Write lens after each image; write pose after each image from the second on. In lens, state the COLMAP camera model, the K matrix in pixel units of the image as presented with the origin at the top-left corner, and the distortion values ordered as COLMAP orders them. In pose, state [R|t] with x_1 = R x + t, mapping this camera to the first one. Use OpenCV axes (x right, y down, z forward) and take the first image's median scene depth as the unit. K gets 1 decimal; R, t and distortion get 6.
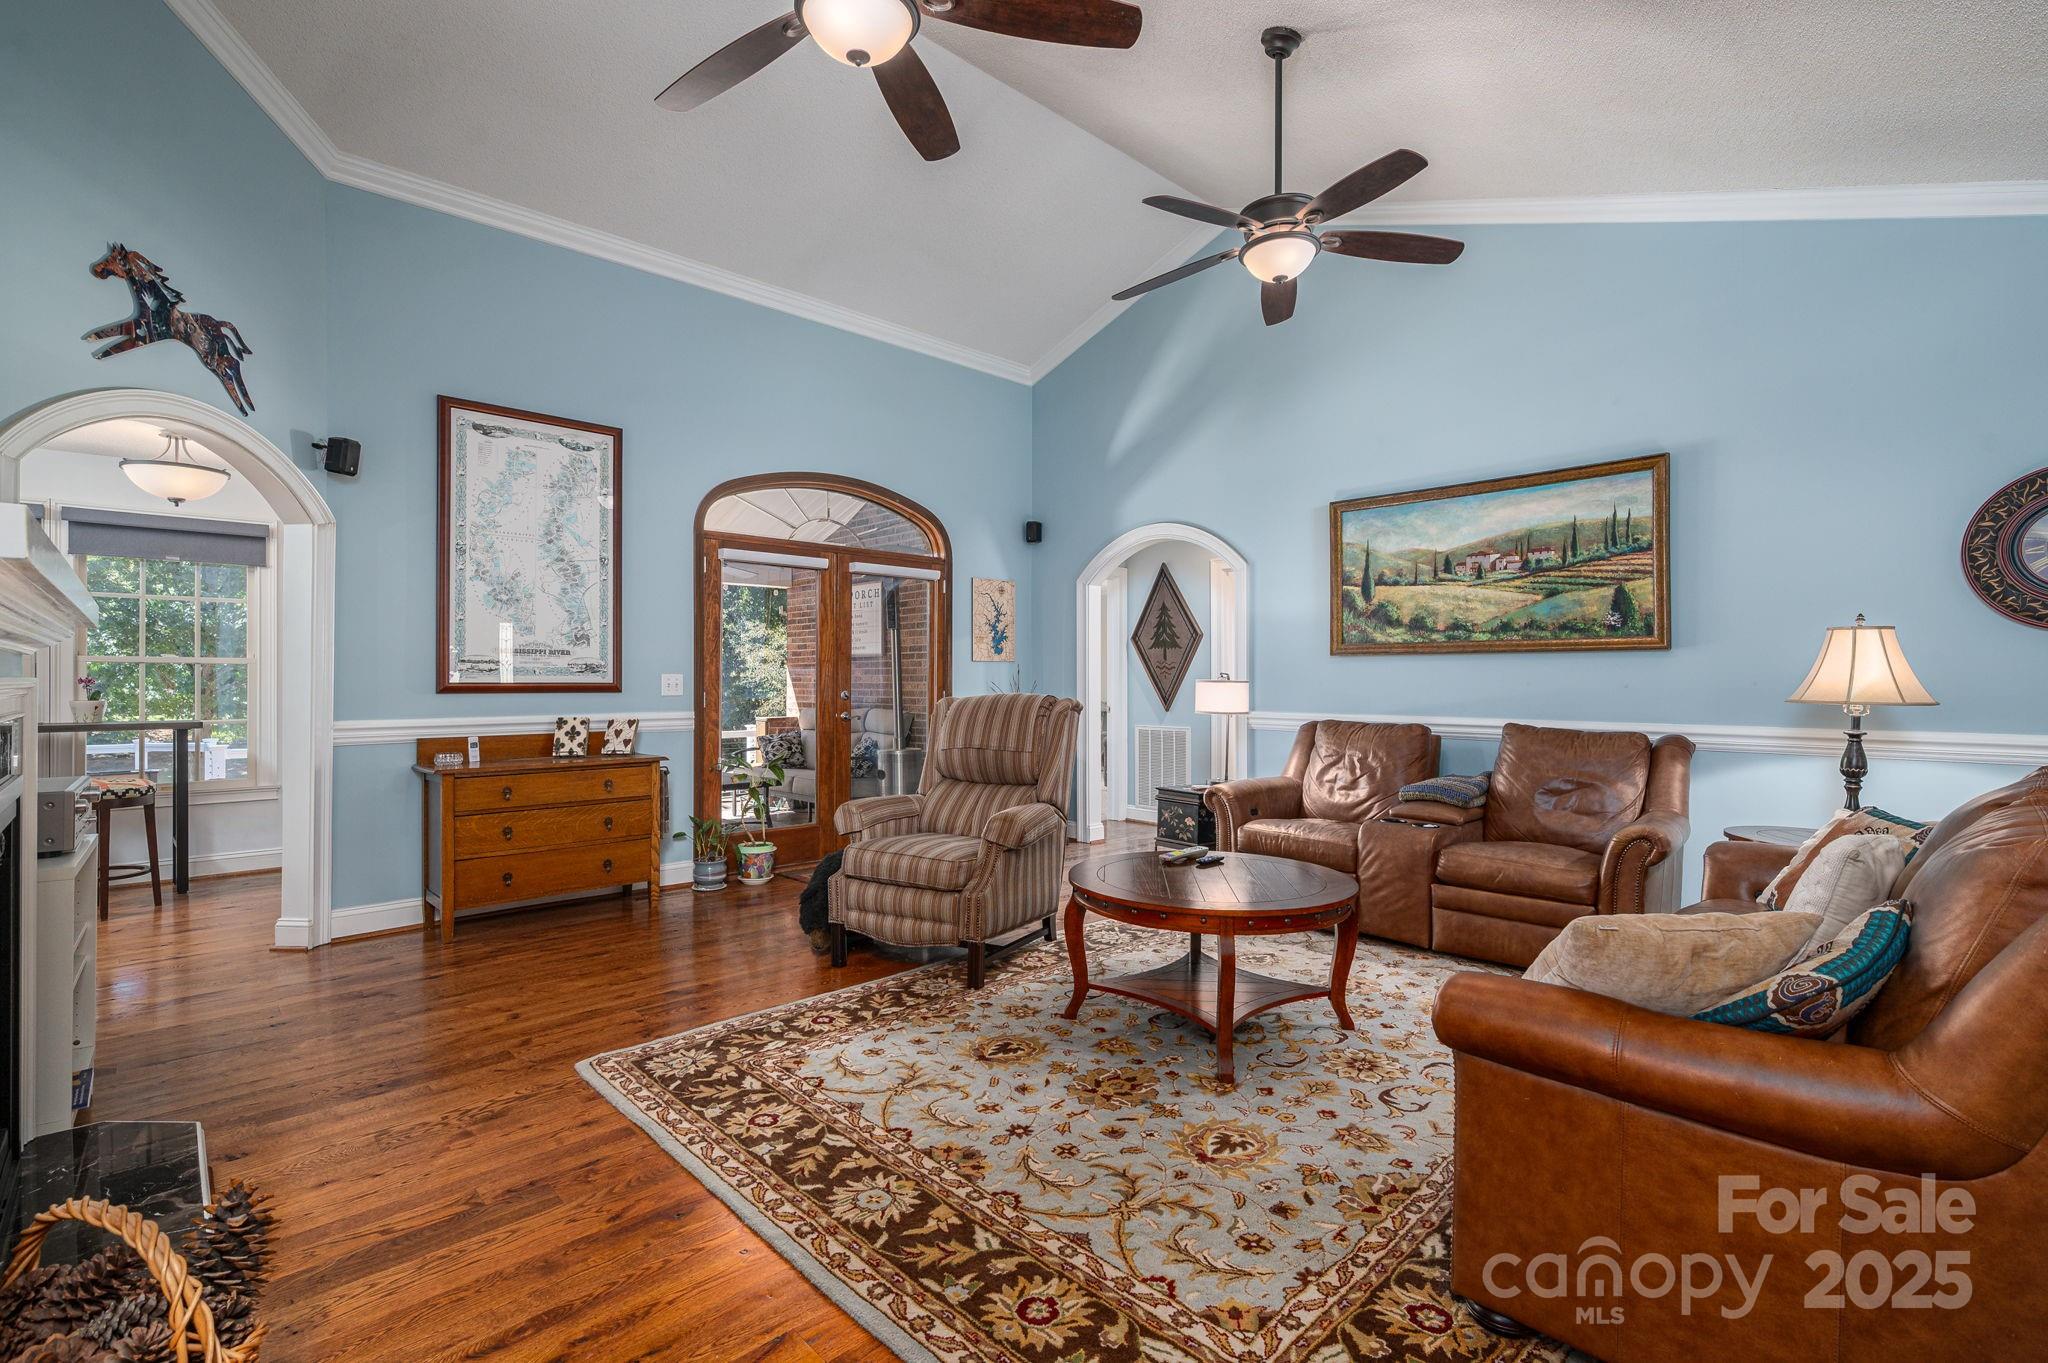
lens RADIAL K [[937.0, 0, 1018.7], [0, 937.0, 681.8], [0, 0, 1]] dist [0.000268, 0.000148]
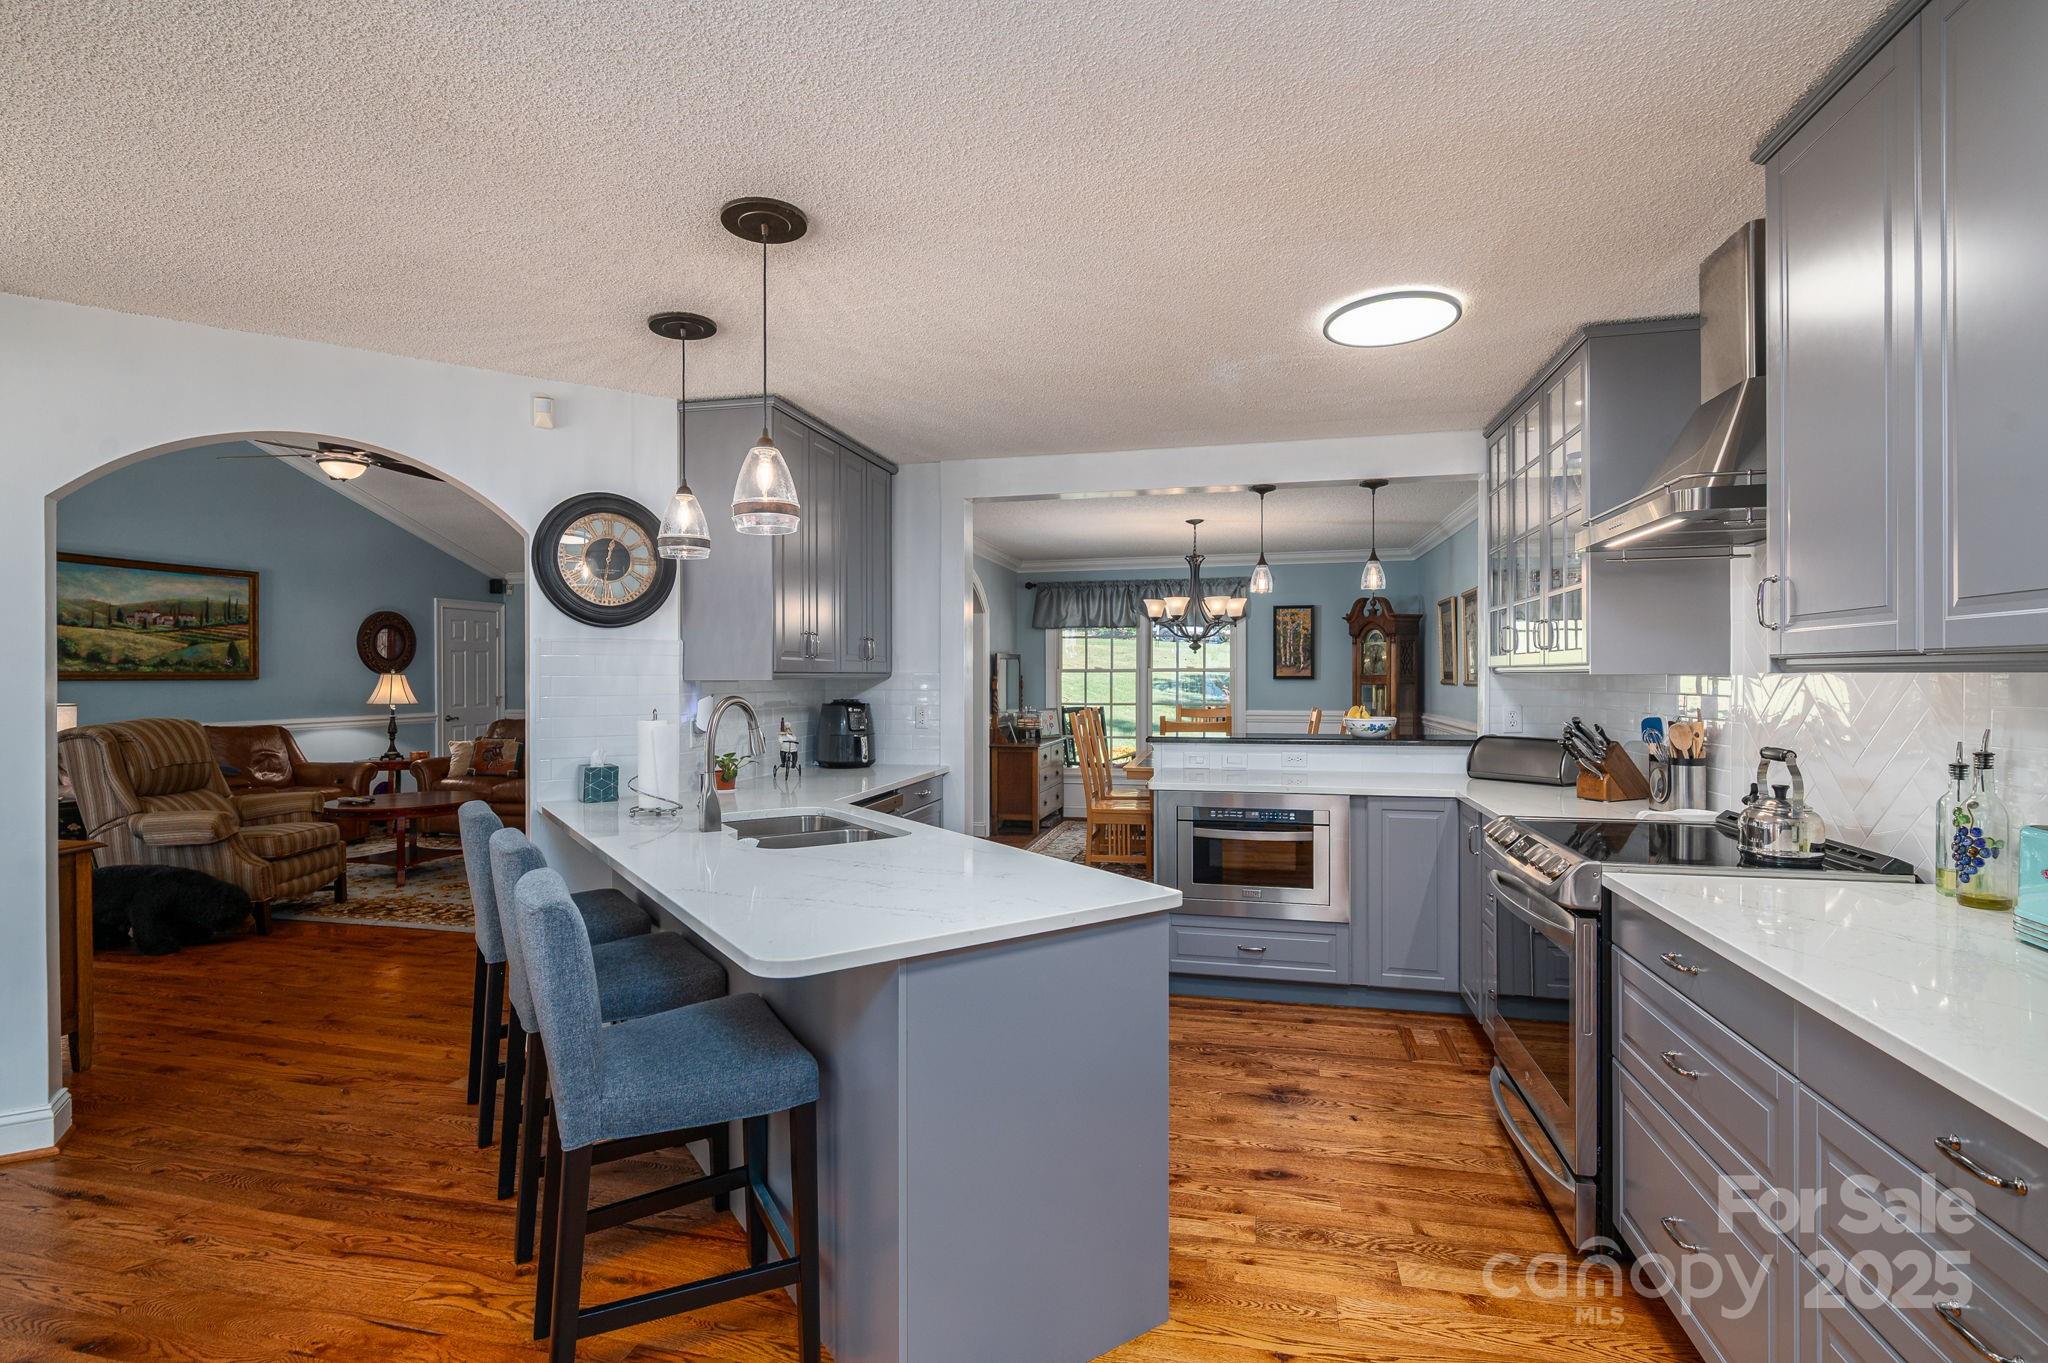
lens RADIAL K [[937.0, 0, 1024.9], [0, 937.0, 678.3], [0, 0, 1]] dist [0.000268, 0.000148]
pose [[-0.555694, -0.004774, 0.831373, -1.468651], [0.000092, 0.999983, 0.005804, -0.042563], [-0.831387, 0.003302, -0.555685, 0.684748]]
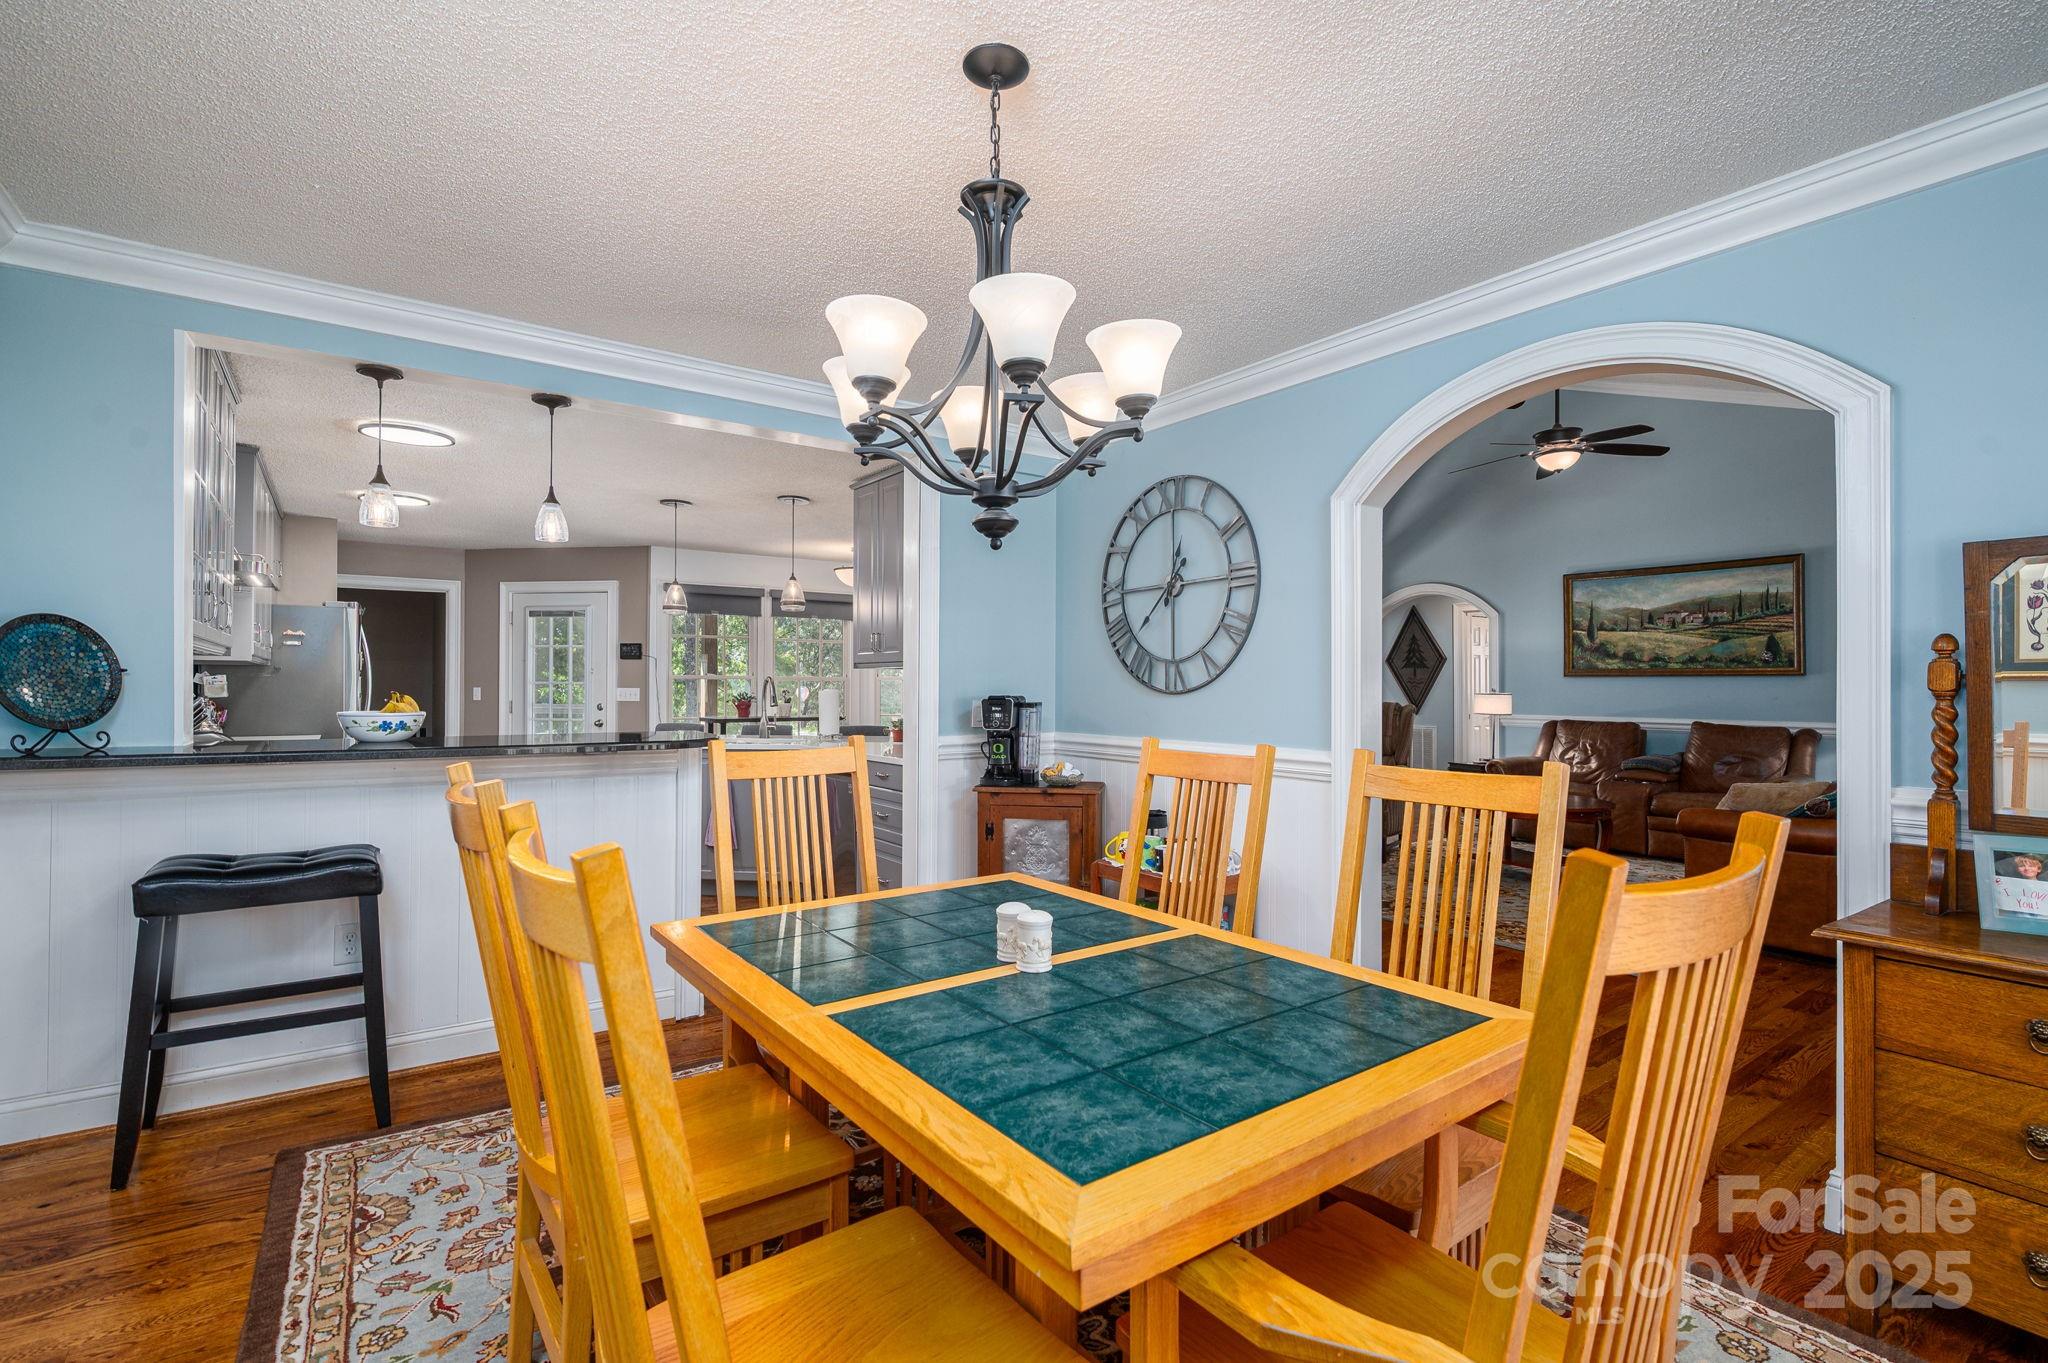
lens RADIAL K [[937.0, 0, 1017.6], [0, 937.0, 684.0], [0, 0, 1]] dist [0.000268, 0.000148]
pose [[0.991848, -0.000759, -0.127423, -0.387646], [0.000504, 0.999998, -0.002033, -0.015549], [0.127424, 0.001952, 0.991846, -0.675709]]
